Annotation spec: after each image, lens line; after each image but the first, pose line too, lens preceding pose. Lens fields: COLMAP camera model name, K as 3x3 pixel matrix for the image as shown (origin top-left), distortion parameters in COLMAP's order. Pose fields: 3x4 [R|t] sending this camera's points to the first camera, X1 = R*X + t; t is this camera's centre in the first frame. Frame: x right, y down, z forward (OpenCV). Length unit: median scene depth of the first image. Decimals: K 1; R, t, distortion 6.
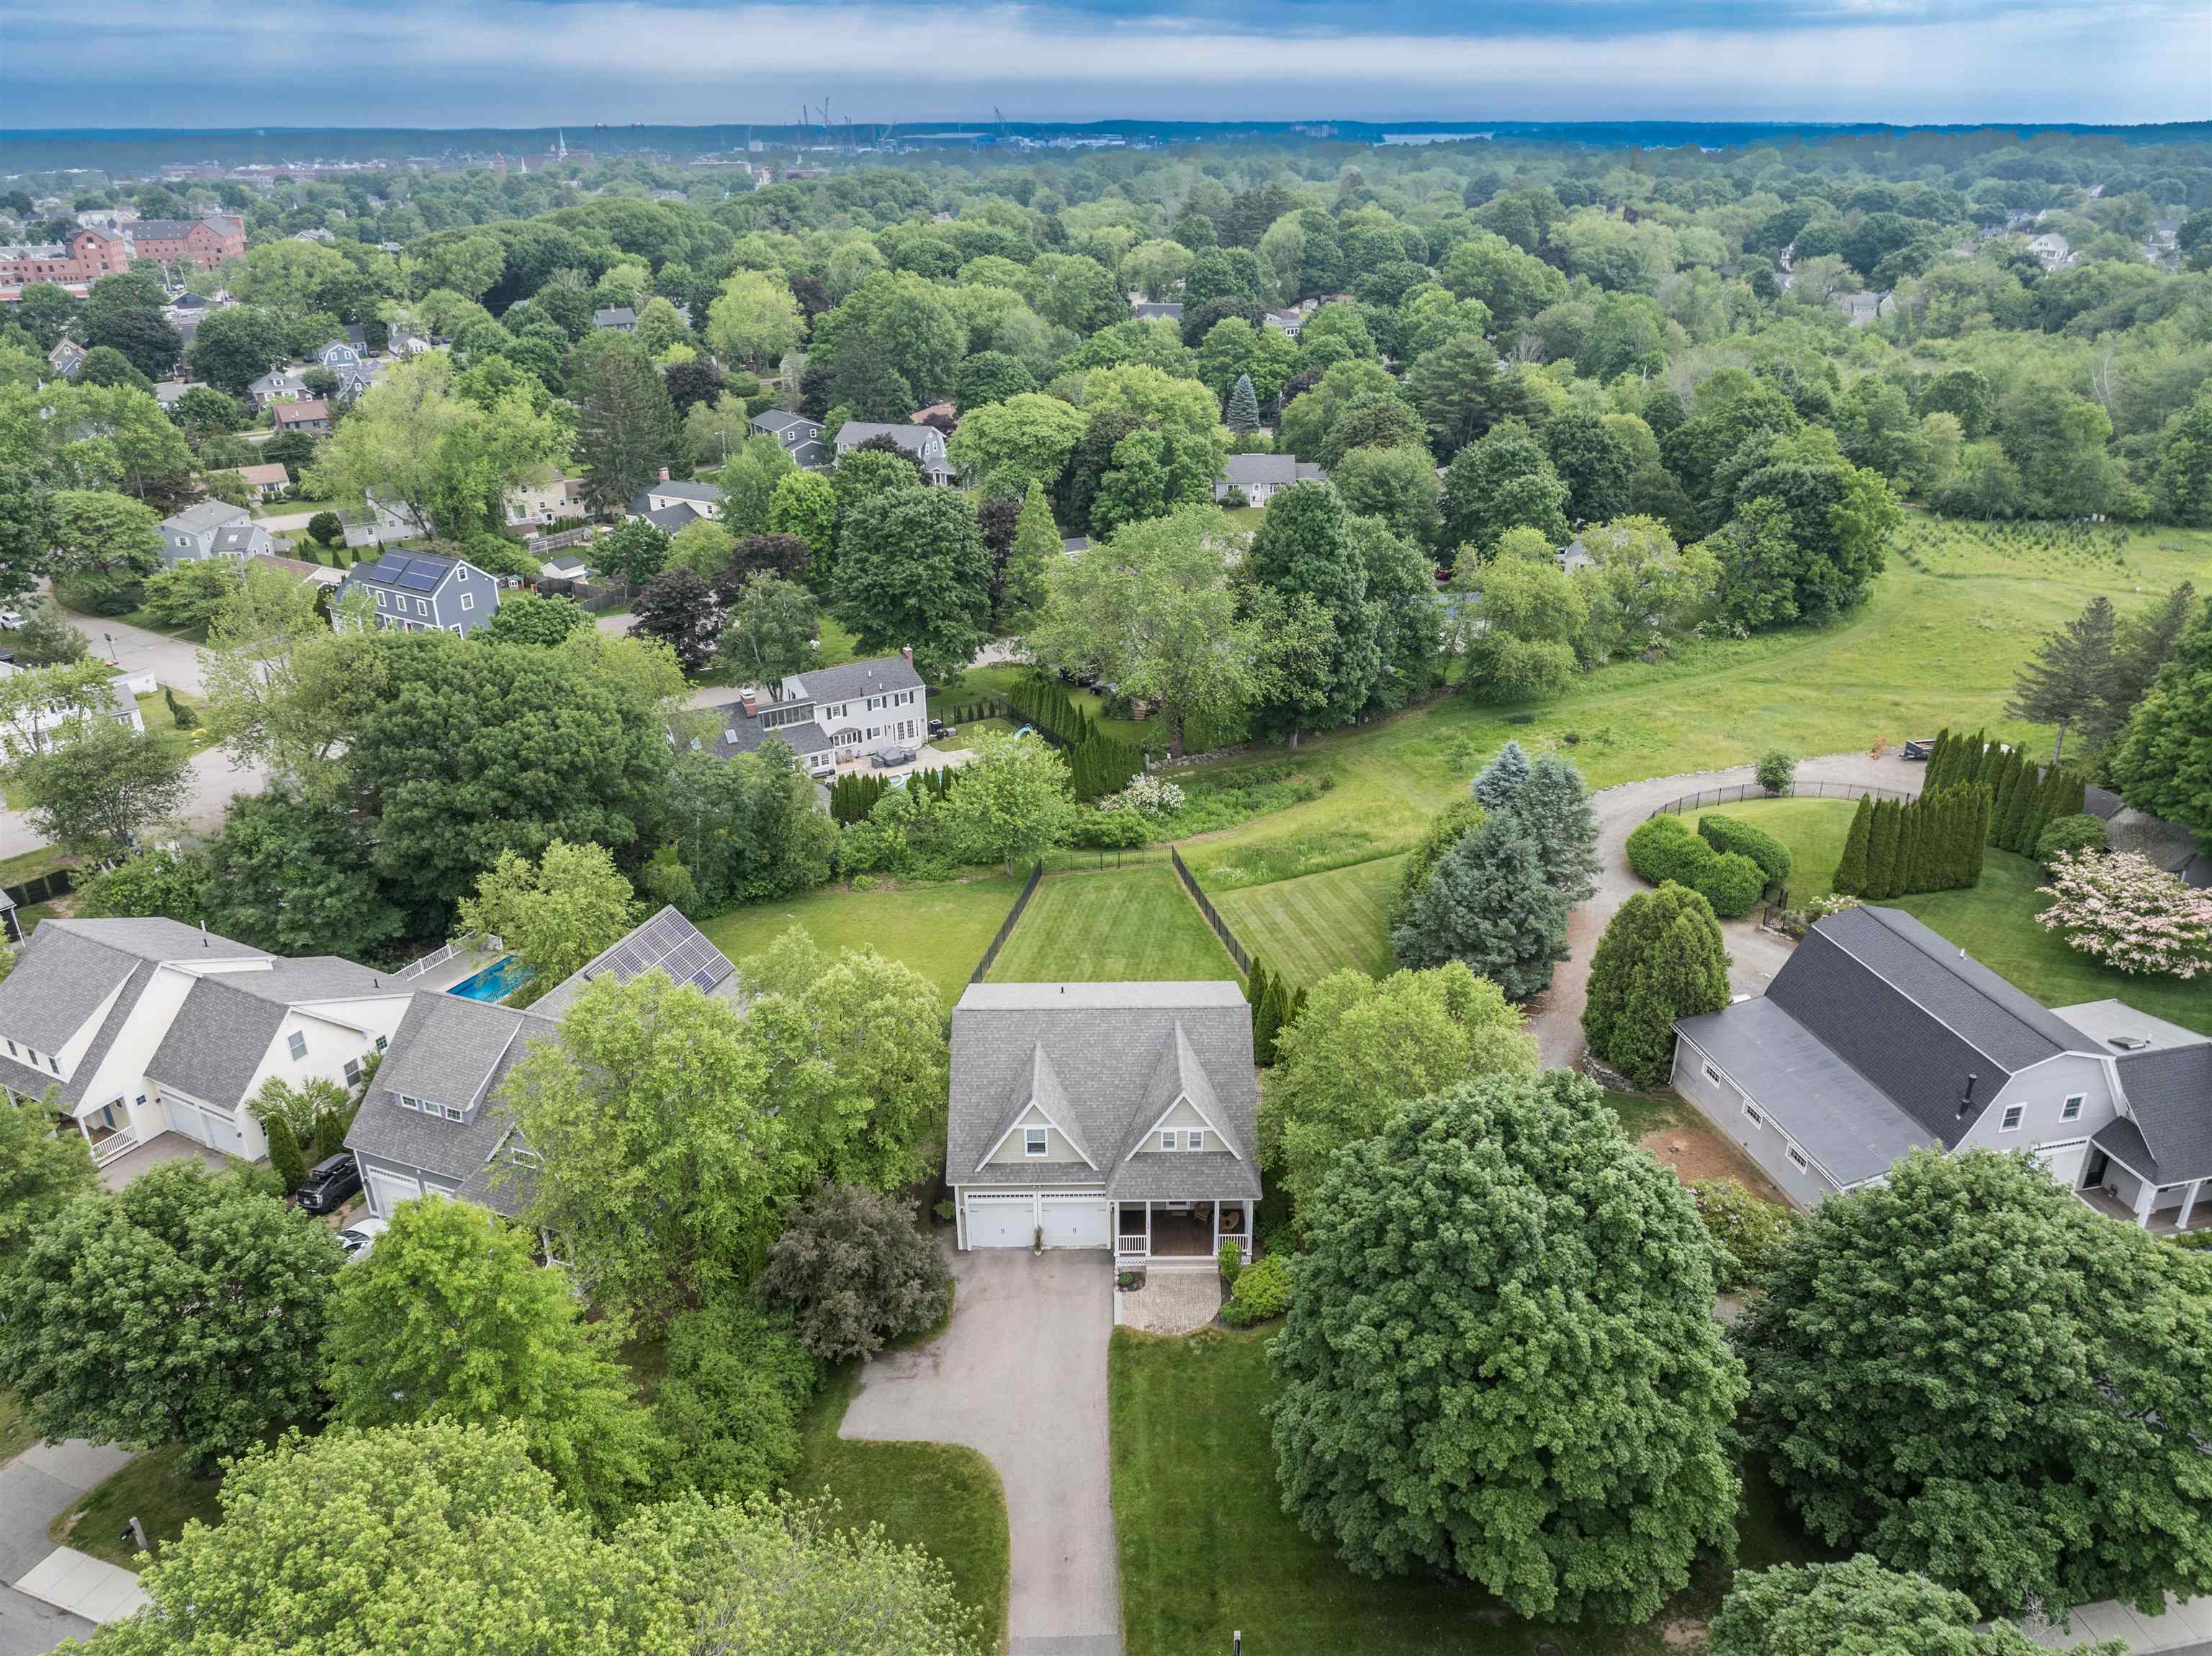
lens RADIAL K [[1553.2, 0, 1117.0], [0, 1553.2, 814.5], [0, 0, 1]] dist [-0.034071, 0.020281]
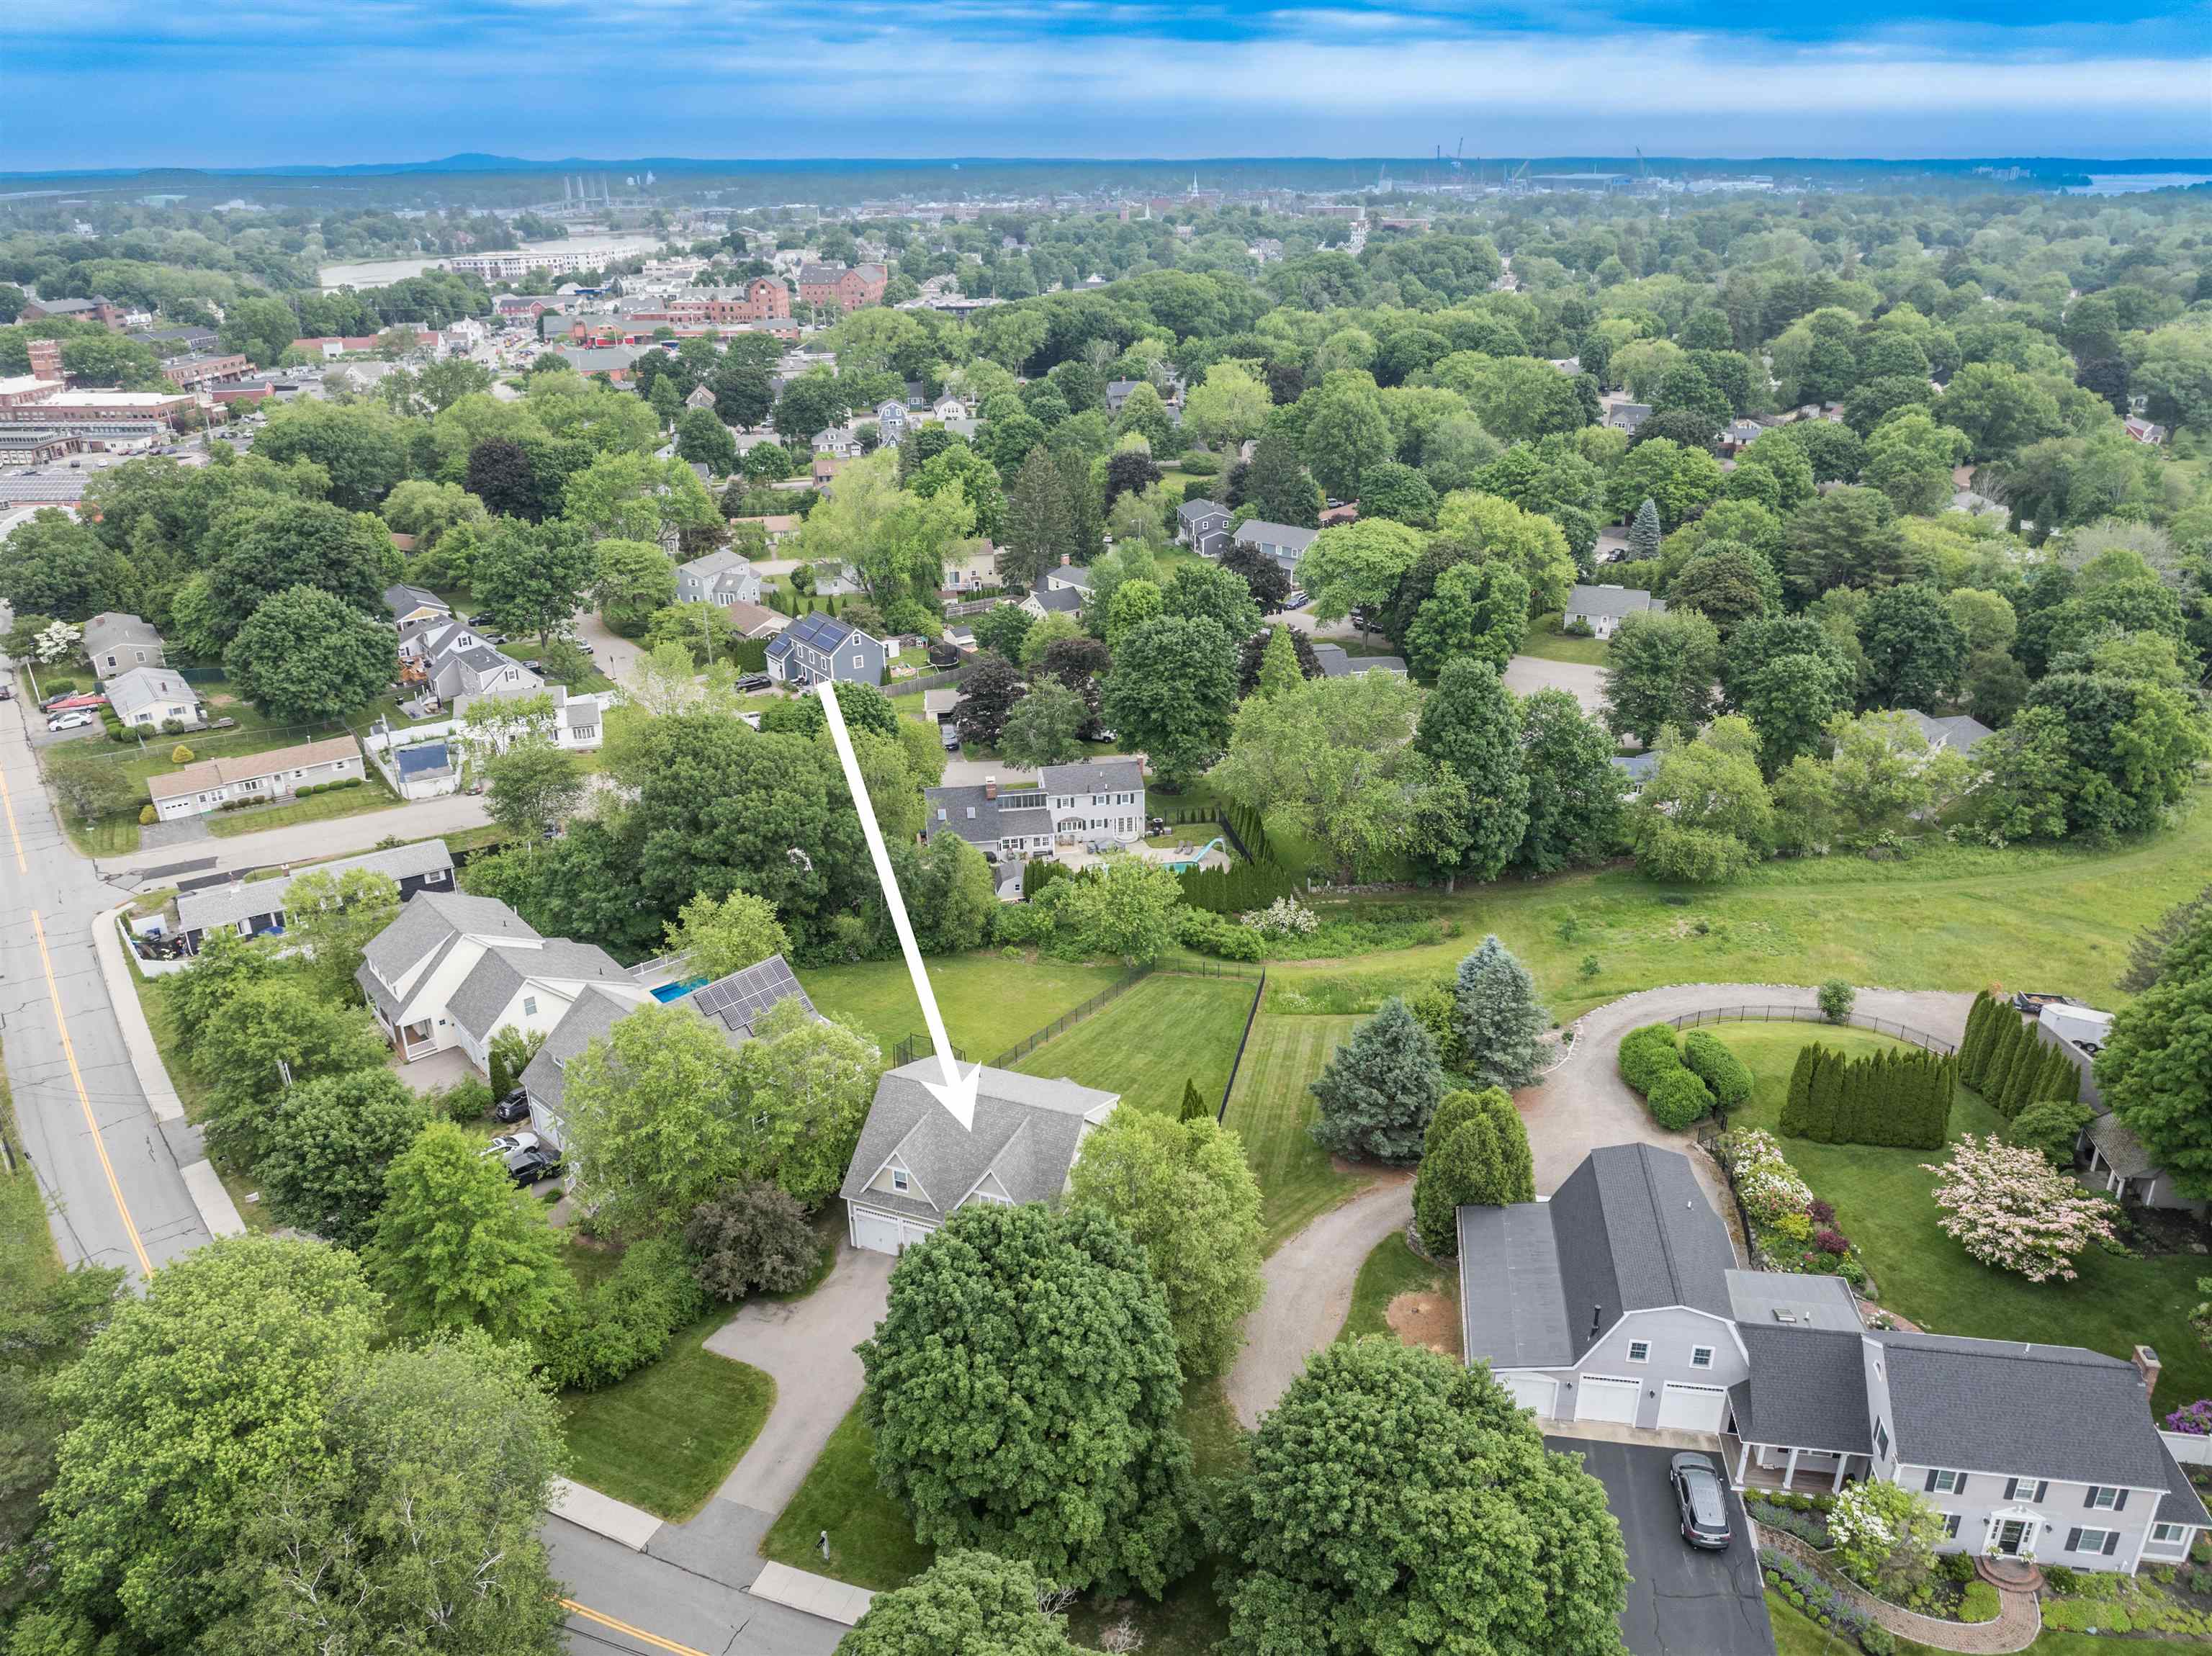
lens RADIAL K [[1553.2, 0, 1117.0], [0, 1553.2, 814.5], [0, 0, 1]] dist [-0.034071, 0.020281]
pose [[0.928056, 0.144706, -0.343180, 0.435986], [-0.150540, 0.988556, 0.009735, -0.120538], [0.340662, 0.042627, 0.939219, -0.188970]]
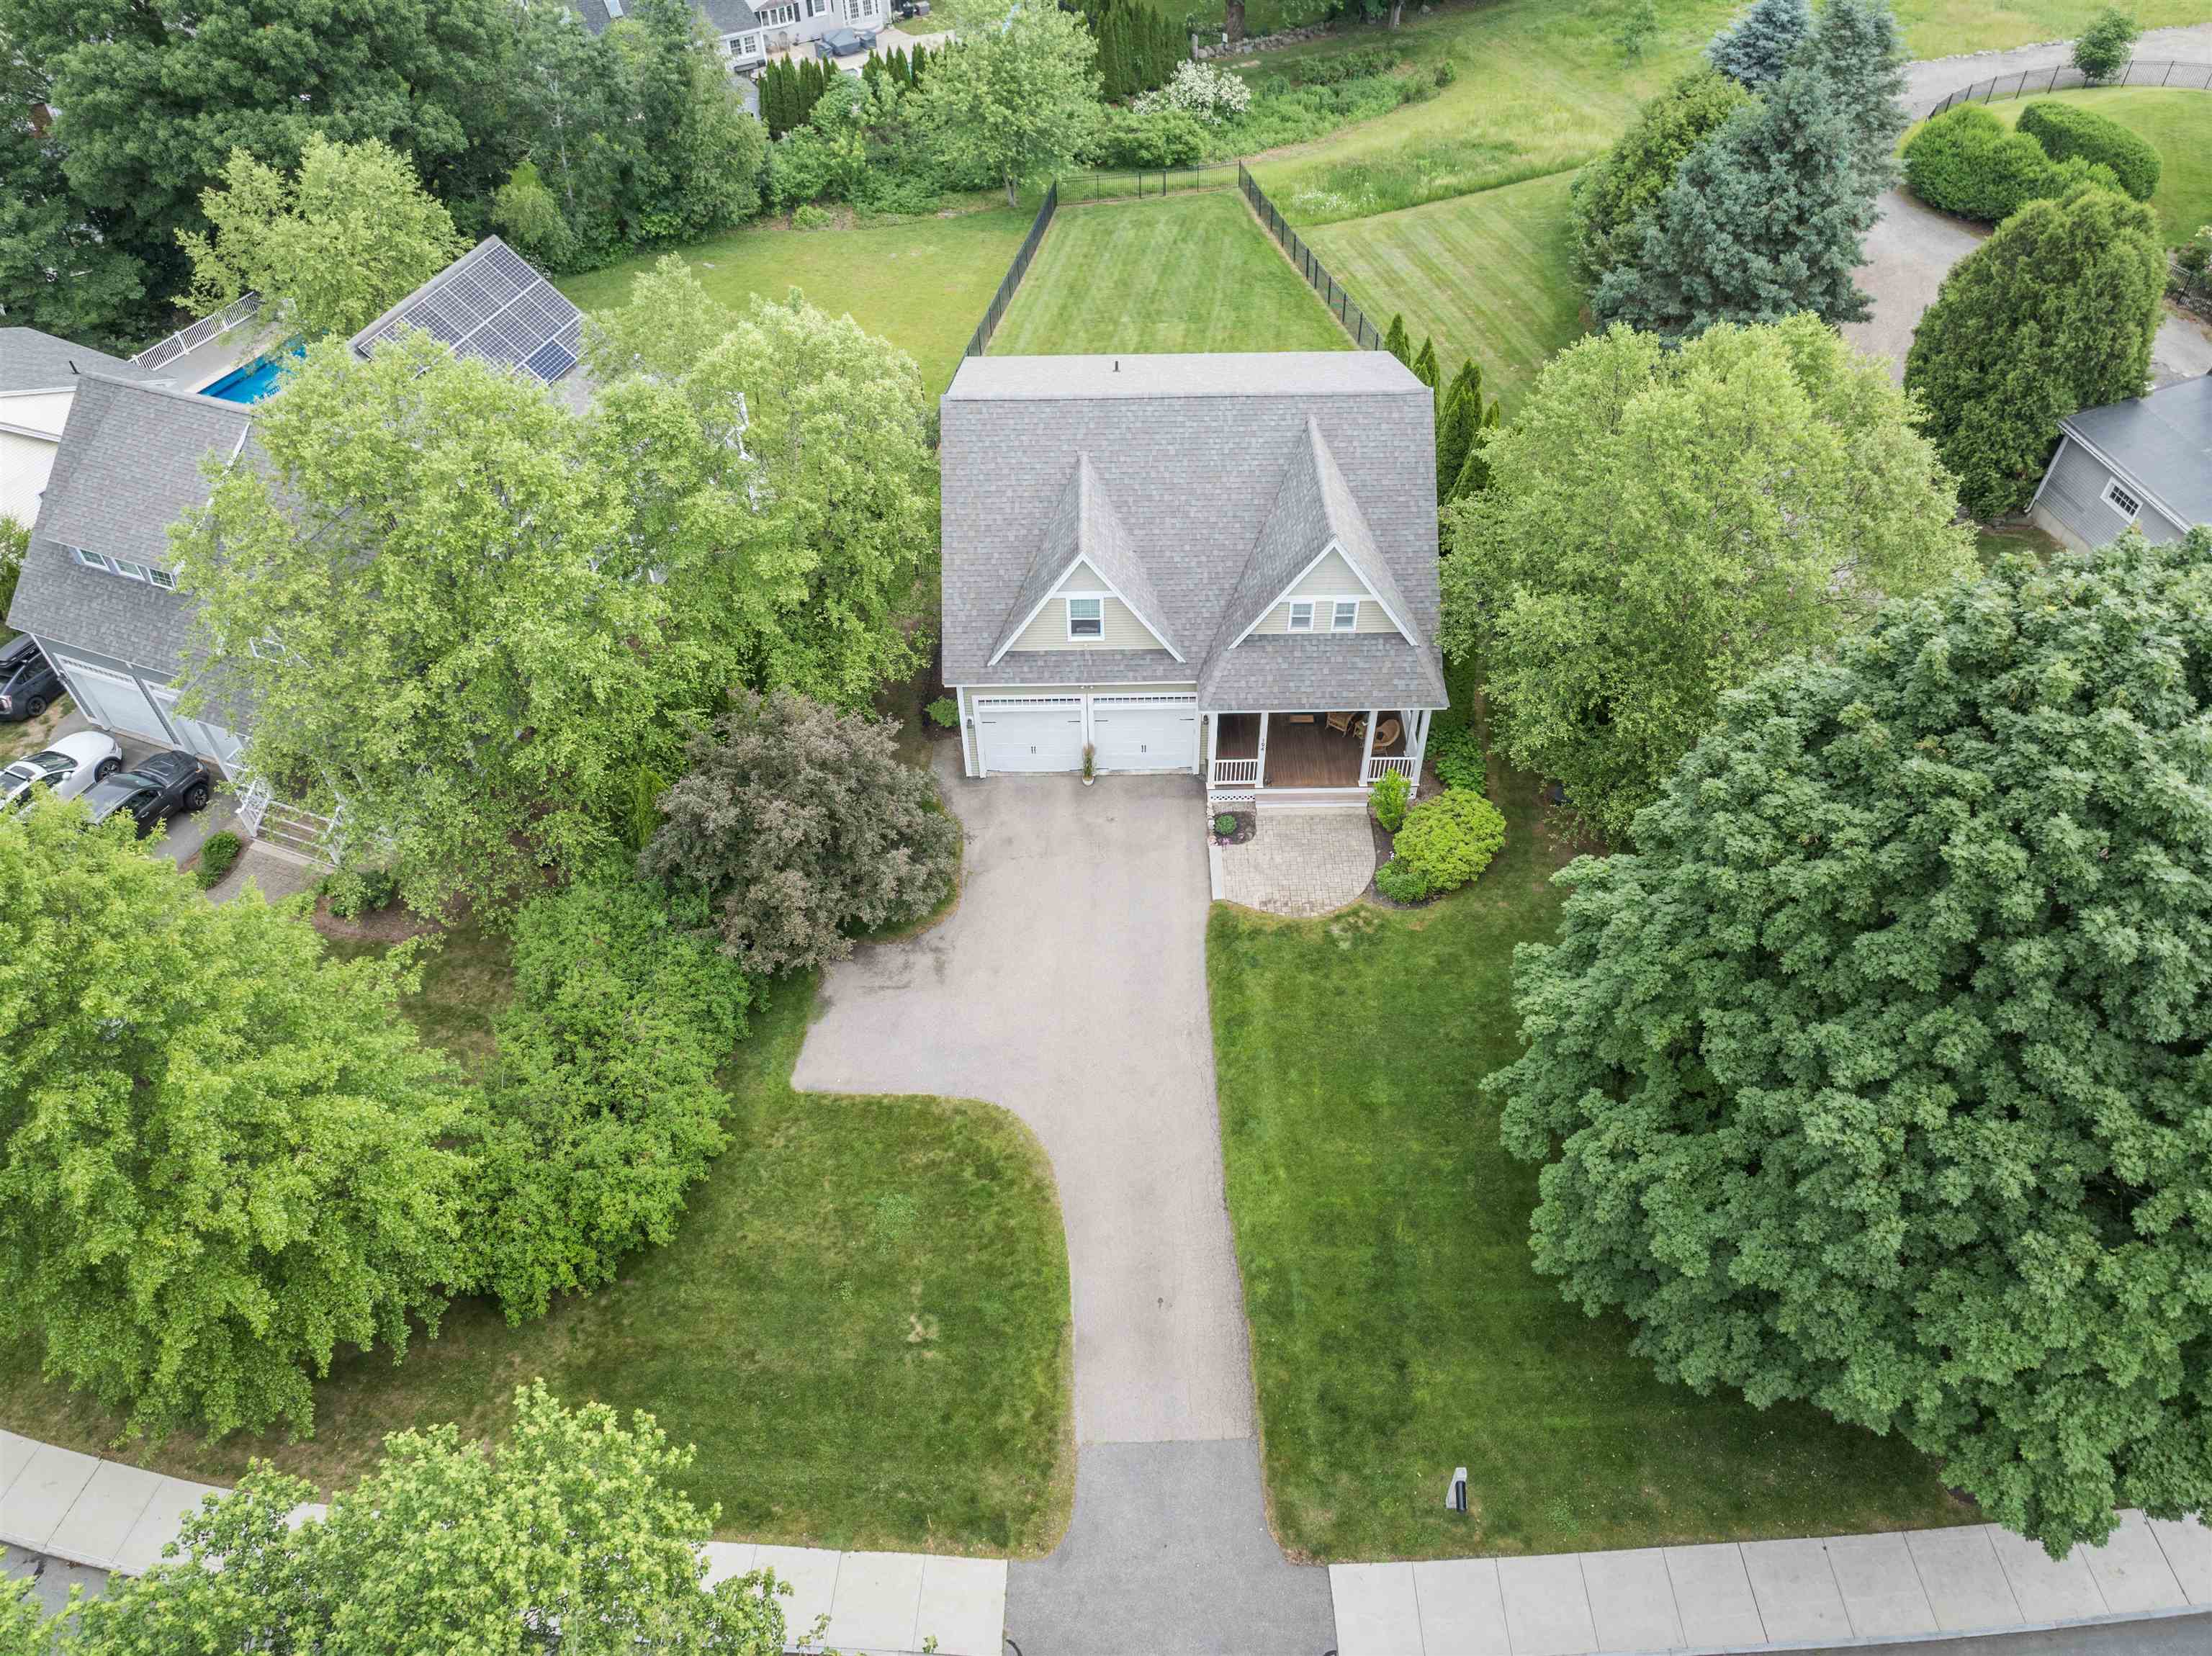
lens RADIAL K [[1549.3, 0, 1105.9], [0, 1549.3, 821.8], [0, 0, 1]] dist [-0.037060, 0.030754]
pose [[0.999986, -0.003777, -0.003764, -0.033422], [0.004933, 0.923297, 0.384056, 0.039061], [0.002024, -0.384069, 0.923302, 0.317327]]
